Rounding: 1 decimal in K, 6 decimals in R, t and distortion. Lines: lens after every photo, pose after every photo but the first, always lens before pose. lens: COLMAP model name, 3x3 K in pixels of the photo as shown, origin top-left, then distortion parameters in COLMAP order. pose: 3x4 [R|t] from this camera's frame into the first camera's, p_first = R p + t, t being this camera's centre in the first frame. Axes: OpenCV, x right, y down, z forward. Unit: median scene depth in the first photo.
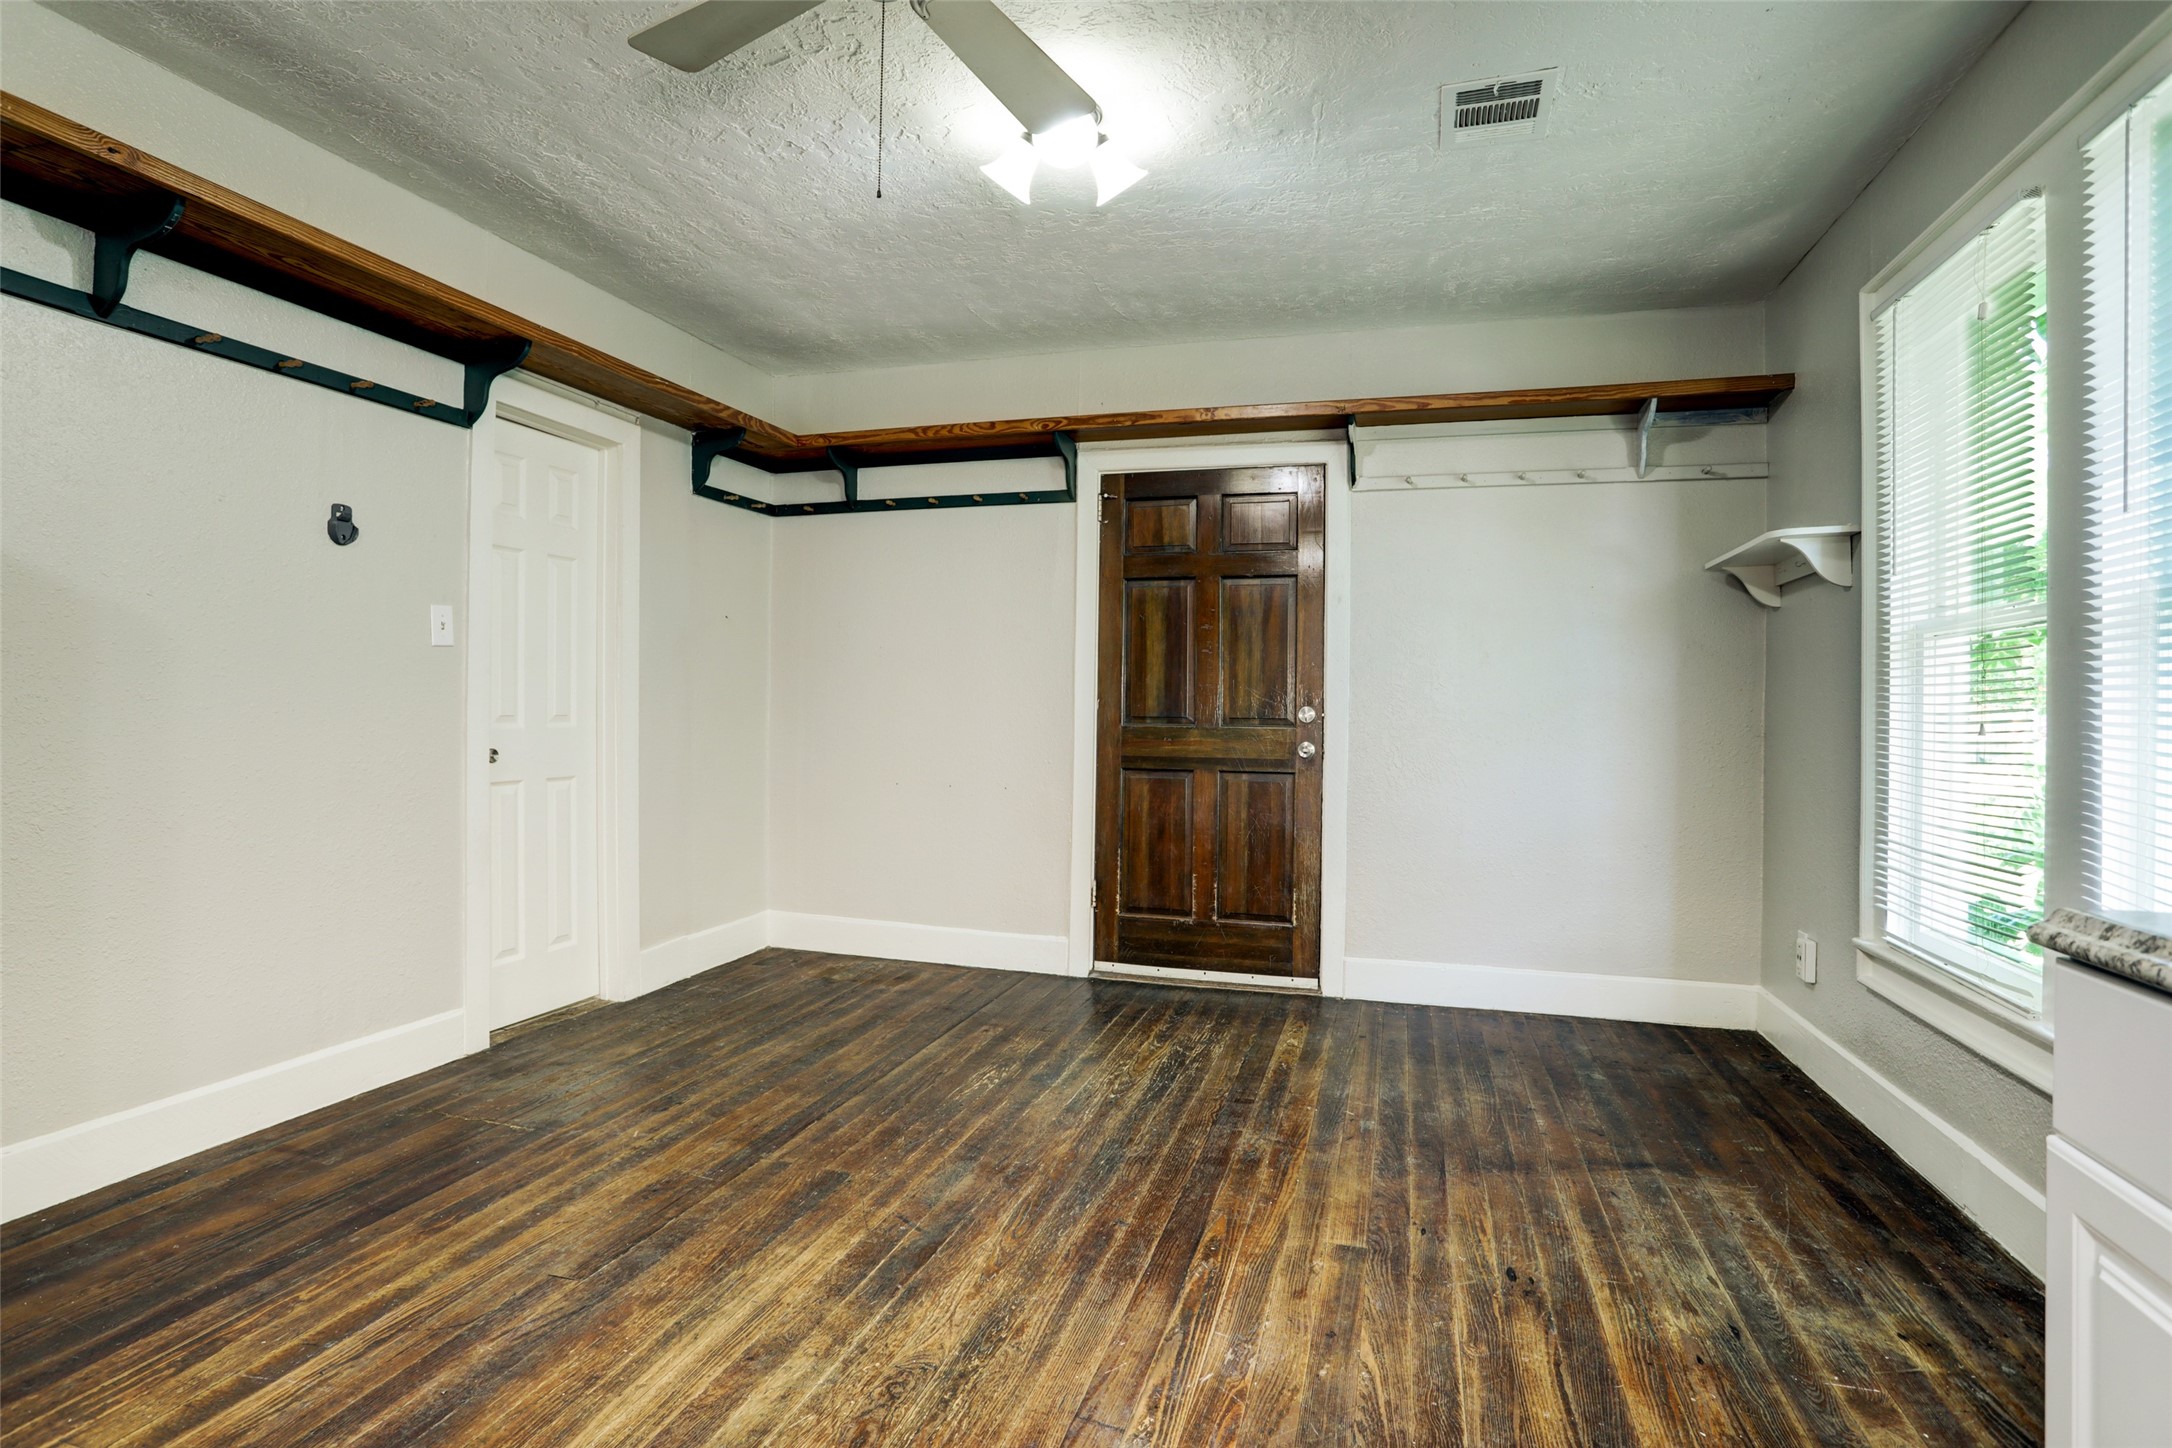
lens RADIAL K [[1123.4, 0, 1082.3], [0, 1123.4, 698.3], [0, 0, 1]] dist [-0.083282, 0.045476]
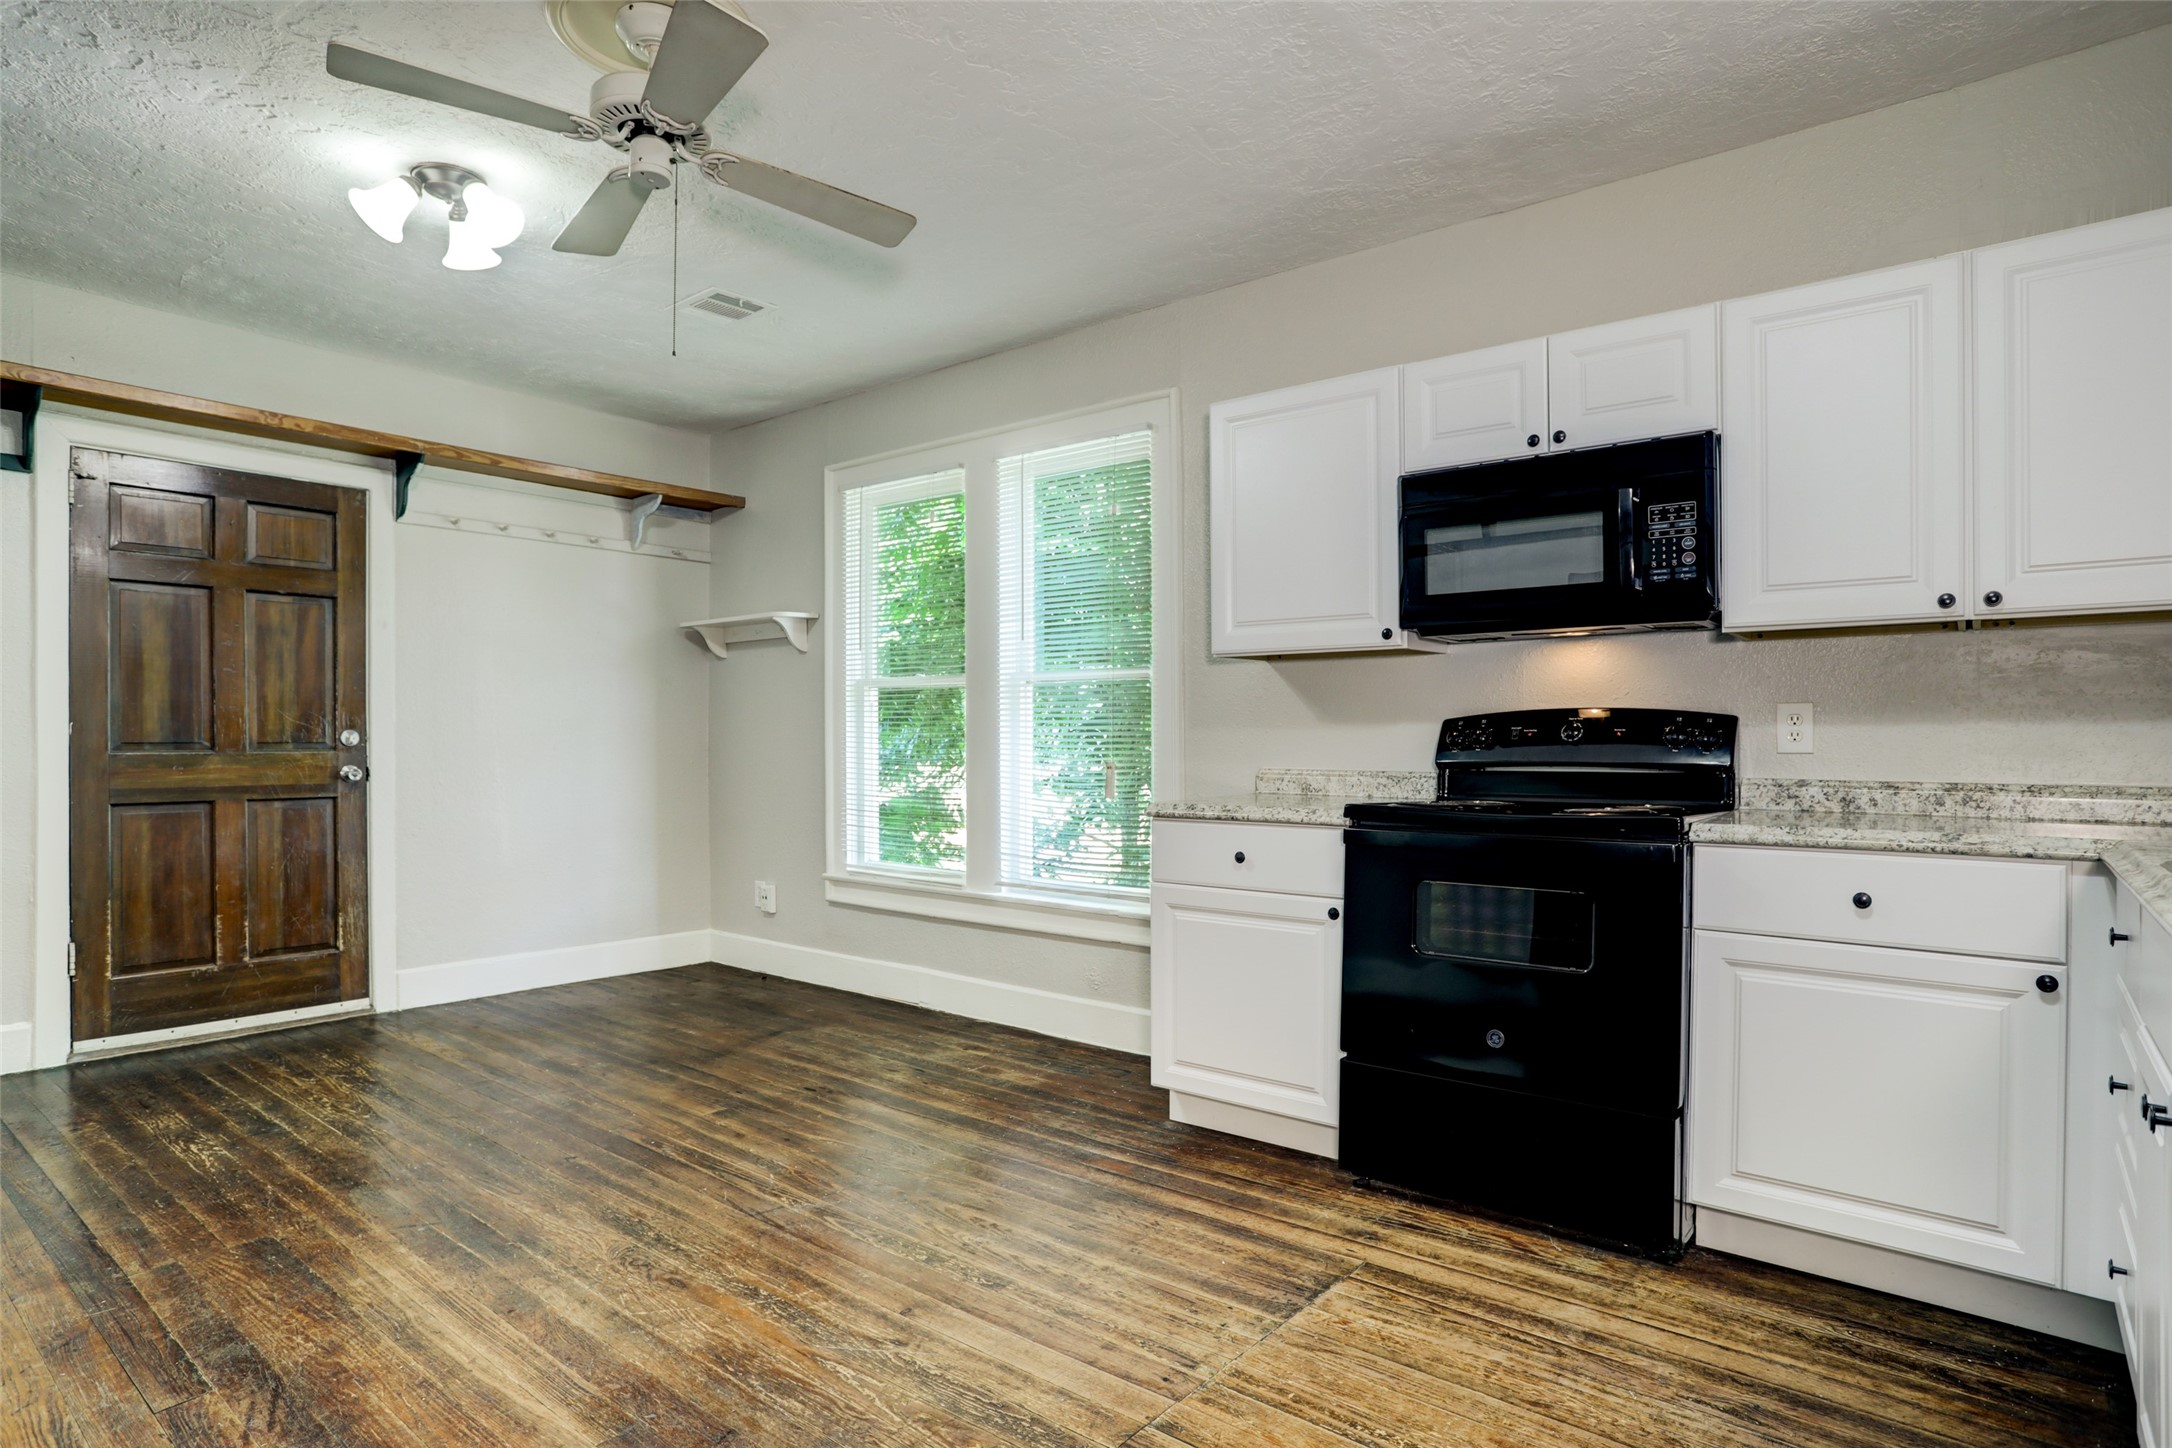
lens RADIAL K [[1136.0, 0, 1086.0], [0, 1136.0, 724.0], [0, 0, 1]] dist [0.000600, 0.000512]
pose [[0.388508, -0.001253, 0.921444, -0.515818], [-0.006889, 0.999967, 0.004265, -0.007138], [-0.921420, -0.008005, 0.388487, -0.003321]]
